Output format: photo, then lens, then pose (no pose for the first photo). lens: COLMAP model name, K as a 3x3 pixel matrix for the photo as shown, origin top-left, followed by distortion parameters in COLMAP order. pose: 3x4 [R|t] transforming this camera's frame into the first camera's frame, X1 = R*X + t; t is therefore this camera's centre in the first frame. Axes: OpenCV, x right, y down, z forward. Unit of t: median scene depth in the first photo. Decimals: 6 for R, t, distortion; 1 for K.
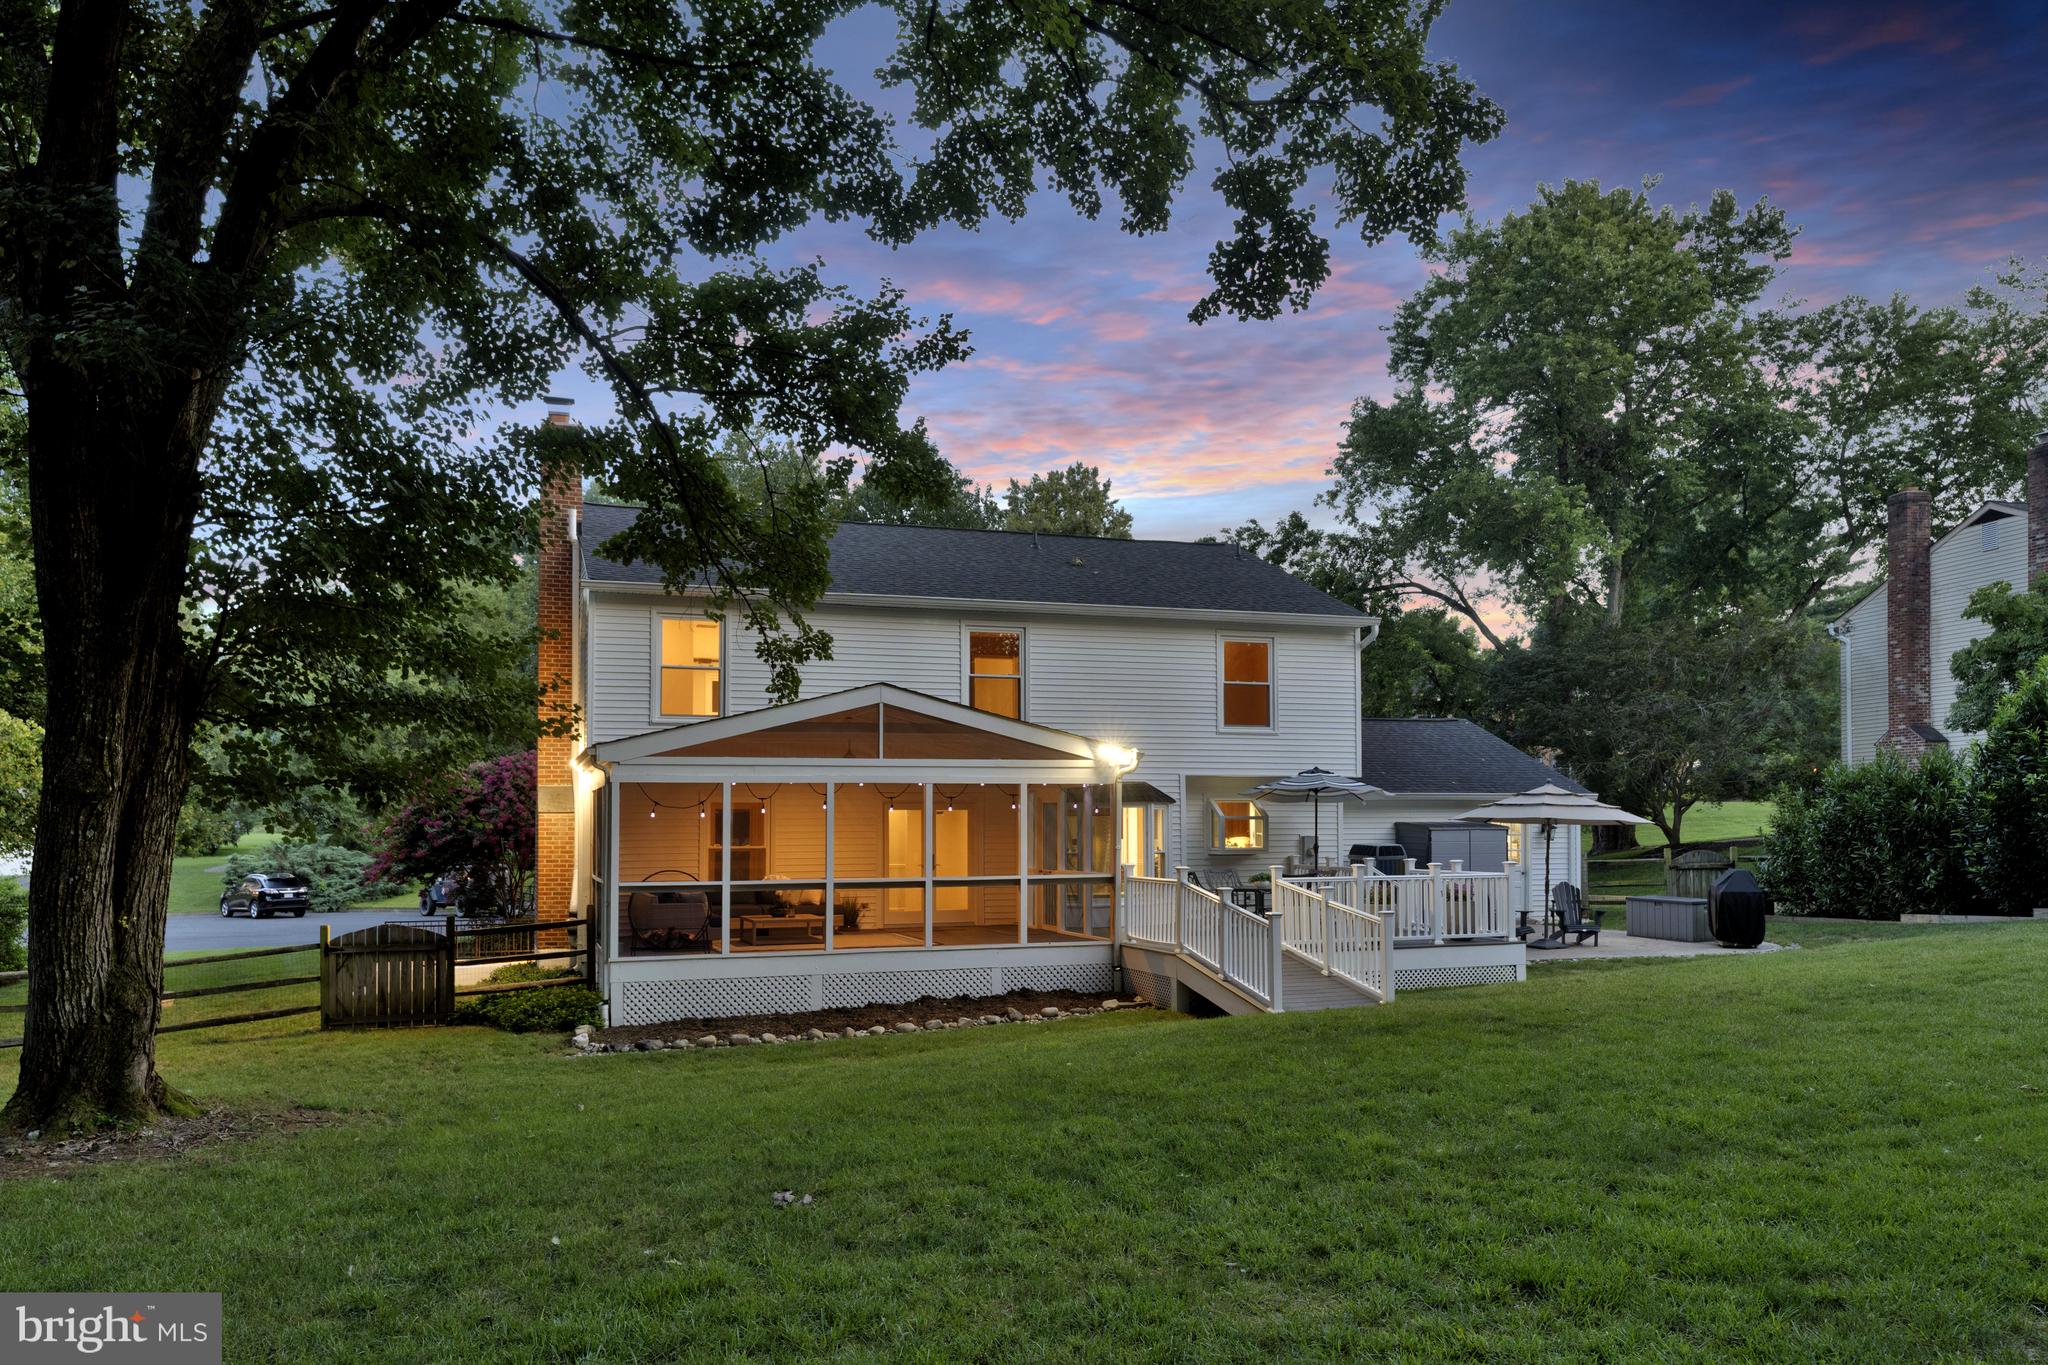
lens RADIAL K [[1567.5, 0, 1024.0], [0, 1567.5, 682.5], [0, 0, 1]] dist [-0.008157, -0.002184]
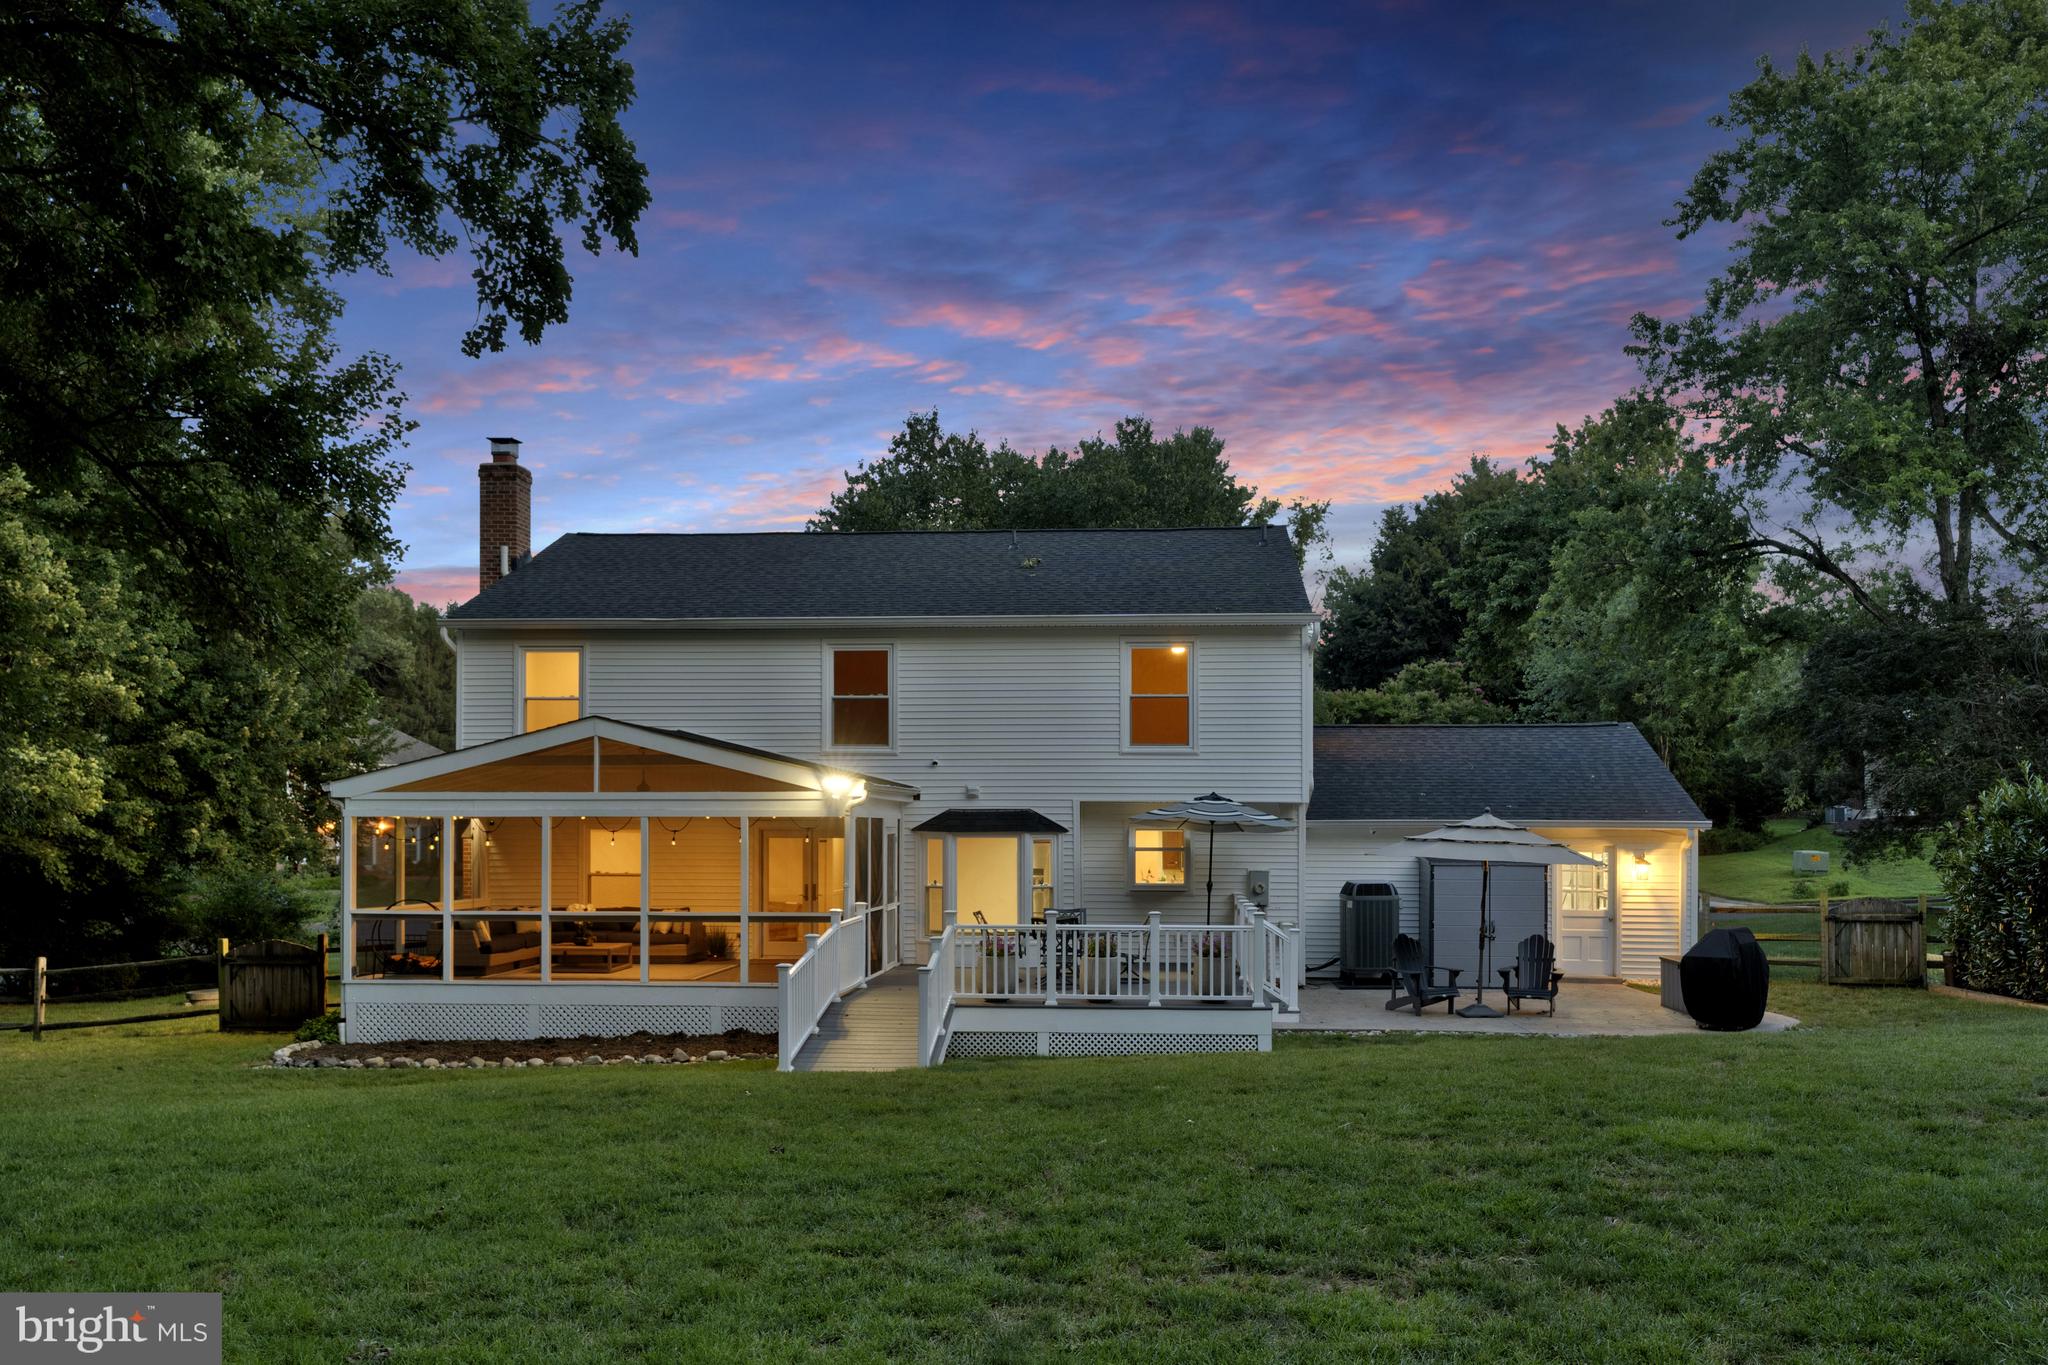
lens RADIAL K [[1734.7, 0, 1029.1], [0, 1734.7, 740.8], [0, 0, 1]] dist [0.000241, -0.001164]
pose [[0.905998, -0.012687, -0.423092, 0.561958], [0.031443, 0.998806, 0.037380, -0.014993], [0.422113, -0.047169, 0.905315, 0.107055]]
